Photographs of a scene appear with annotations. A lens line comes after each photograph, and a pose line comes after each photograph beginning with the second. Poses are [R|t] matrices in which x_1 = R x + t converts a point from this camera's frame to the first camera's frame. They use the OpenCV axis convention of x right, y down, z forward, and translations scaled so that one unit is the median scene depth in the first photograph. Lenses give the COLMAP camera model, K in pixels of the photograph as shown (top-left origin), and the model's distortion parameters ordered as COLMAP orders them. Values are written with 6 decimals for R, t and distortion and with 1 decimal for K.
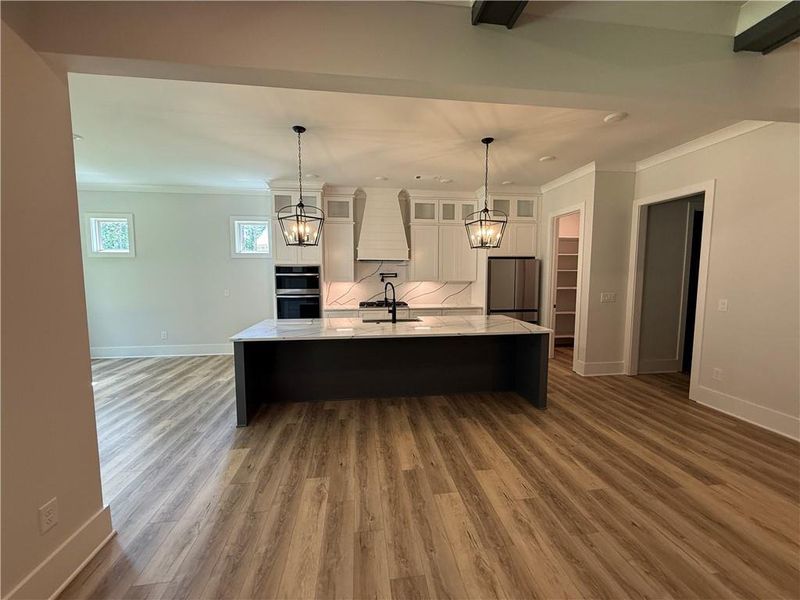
lens RADIAL K [[321.8, 0, 400.3], [0, 321.8, 300.2], [0, 0, 1]] dist [0.002804, -0.000736]
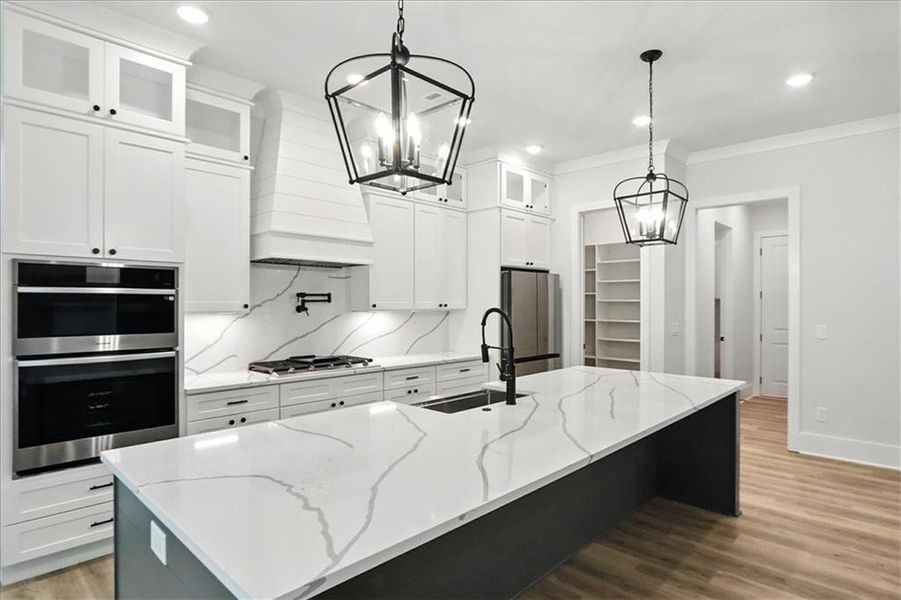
lens RADIAL K [[491.6, 0, 466.4], [0, 491.6, 302.1], [0, 0, 1]] dist [-0.011493, 0.001468]
pose [[0.765982, 0.002091, 0.642858, -0.362844], [0.053547, 0.996312, -0.067043, -0.016645], [-0.640627, 0.085776, 0.763046, 0.401049]]
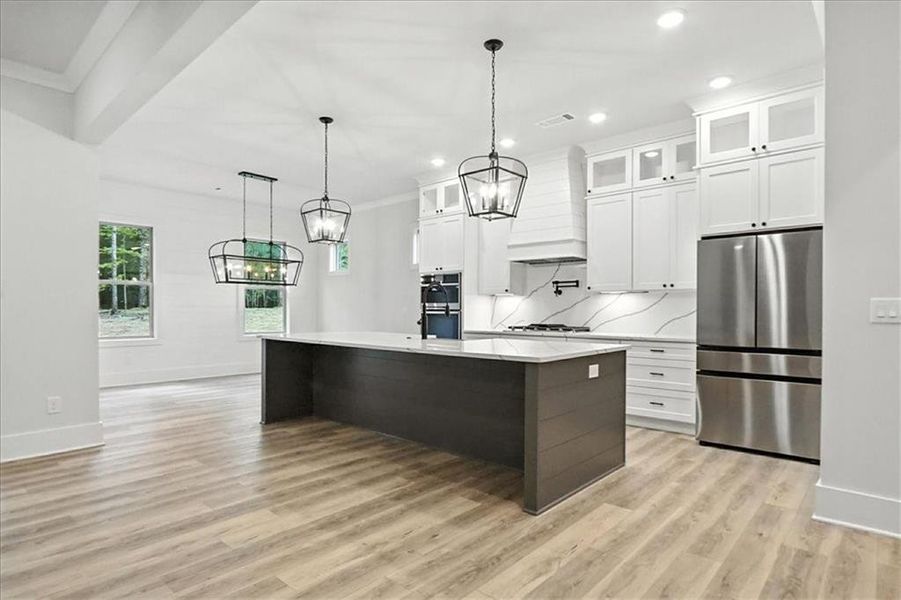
lens RADIAL K [[491.6, 0, 457.3], [0, 491.6, 303.9], [0, 0, 1]] dist [-0.011493, 0.001468]
pose [[0.647739, -0.006561, -0.761834, 0.647128], [-0.071006, 0.995090, -0.068942, 0.049309], [0.758546, 0.098752, 0.644093, 0.260692]]
